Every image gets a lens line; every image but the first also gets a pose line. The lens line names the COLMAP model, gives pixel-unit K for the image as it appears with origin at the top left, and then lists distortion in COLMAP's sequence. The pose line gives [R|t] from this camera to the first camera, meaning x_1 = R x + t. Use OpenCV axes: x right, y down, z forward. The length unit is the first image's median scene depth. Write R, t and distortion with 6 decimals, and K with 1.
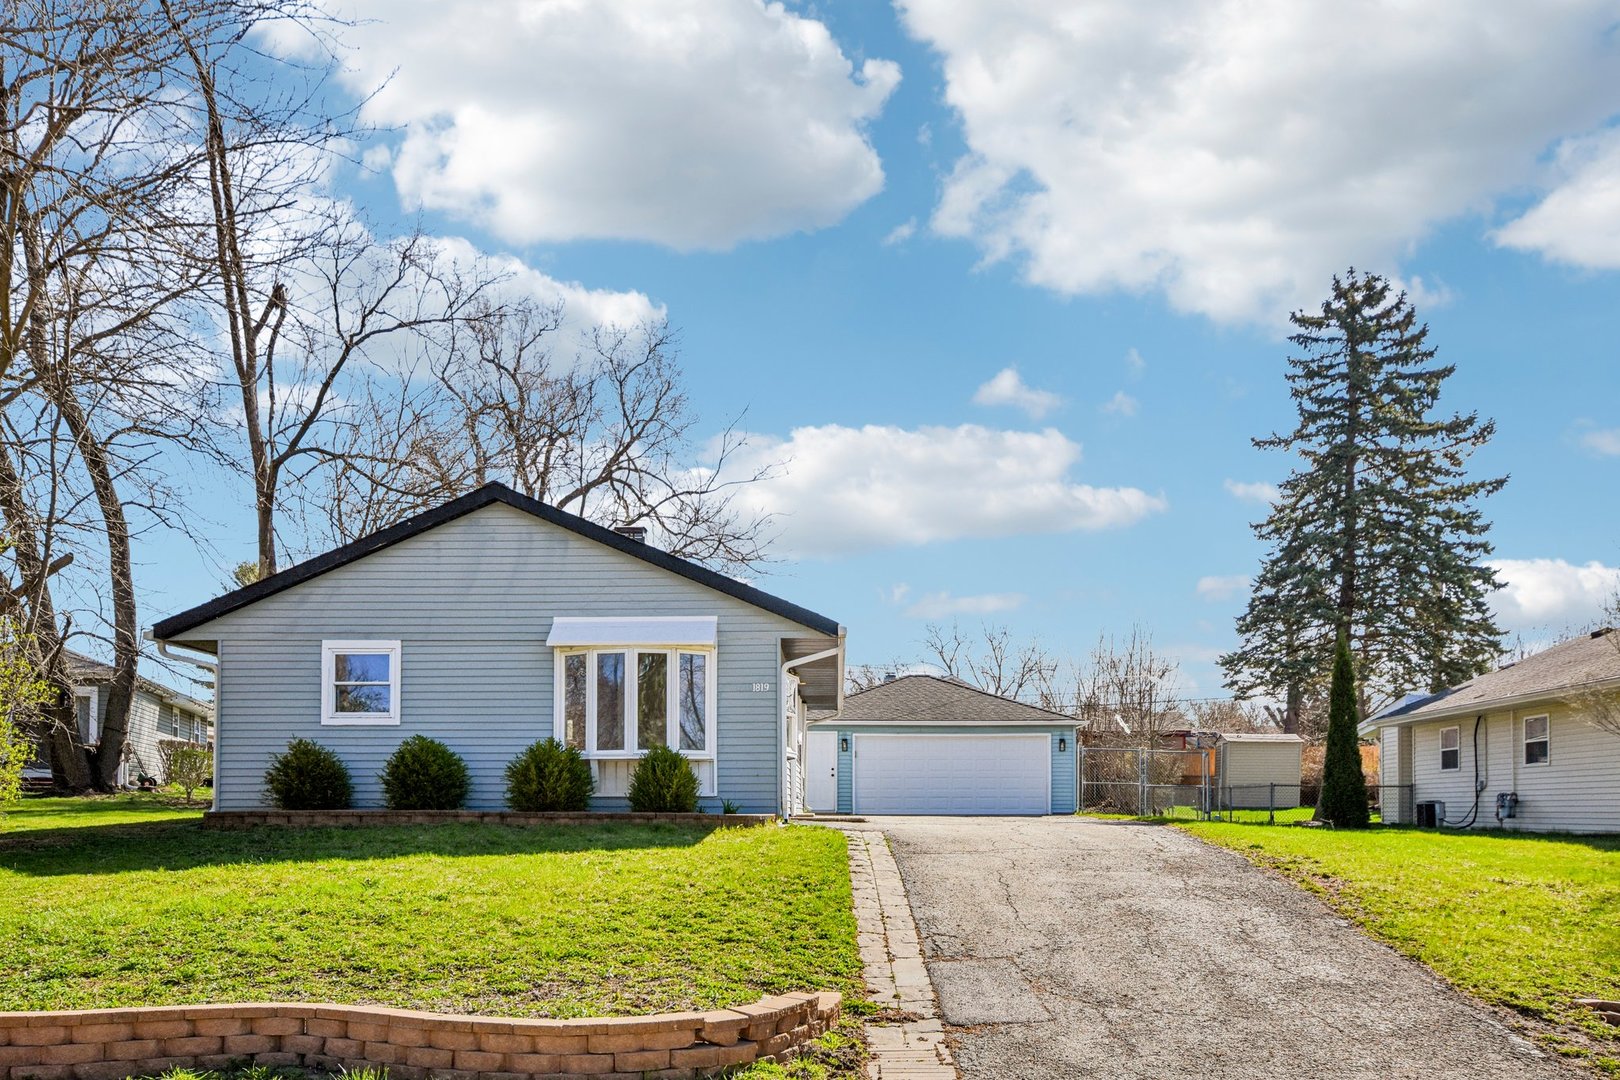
lens RADIAL K [[1248.4, 0, 810.0], [0, 1248.4, 540.0], [0, 0, 1]] dist [-0.006545, -0.001105]
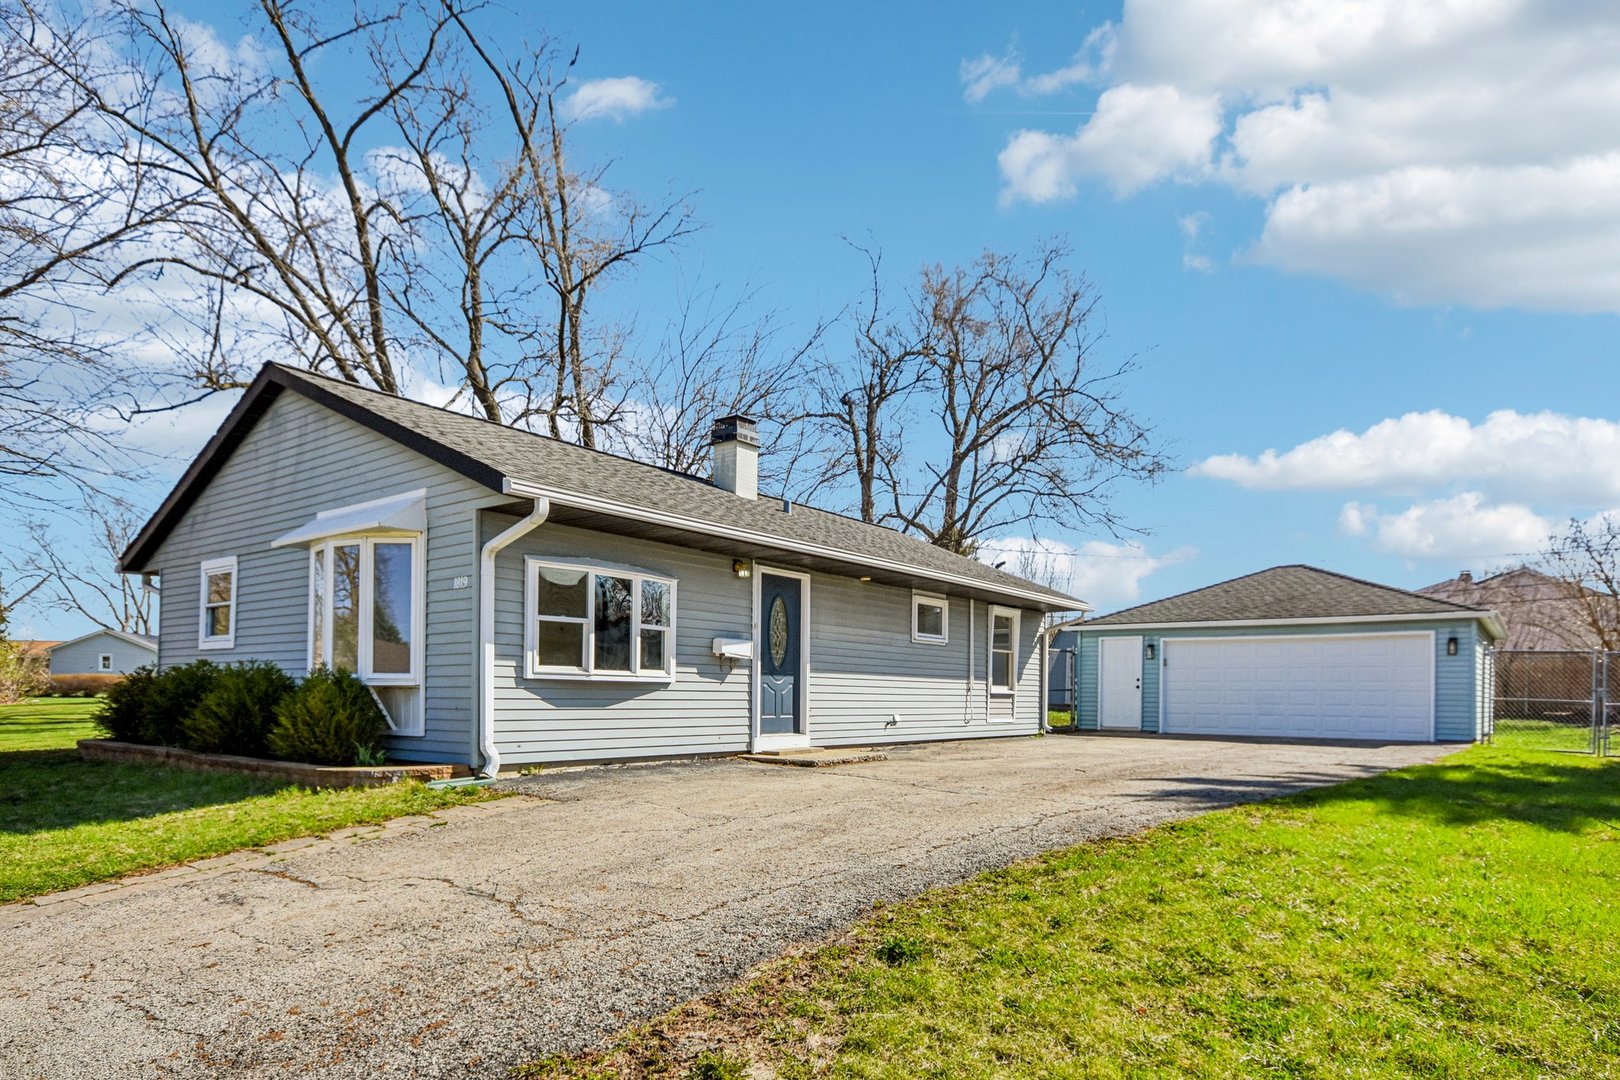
lens RADIAL K [[980.1, 0, 810.0], [0, 980.1, 540.0], [0, 0, 1]] dist [0.003098, 0.000642]
pose [[0.824592, -0.083912, -0.559471, 0.417902], [0.111019, 0.993711, 0.014587, 0.106063], [0.554728, -0.074140, 0.828722, 0.644665]]
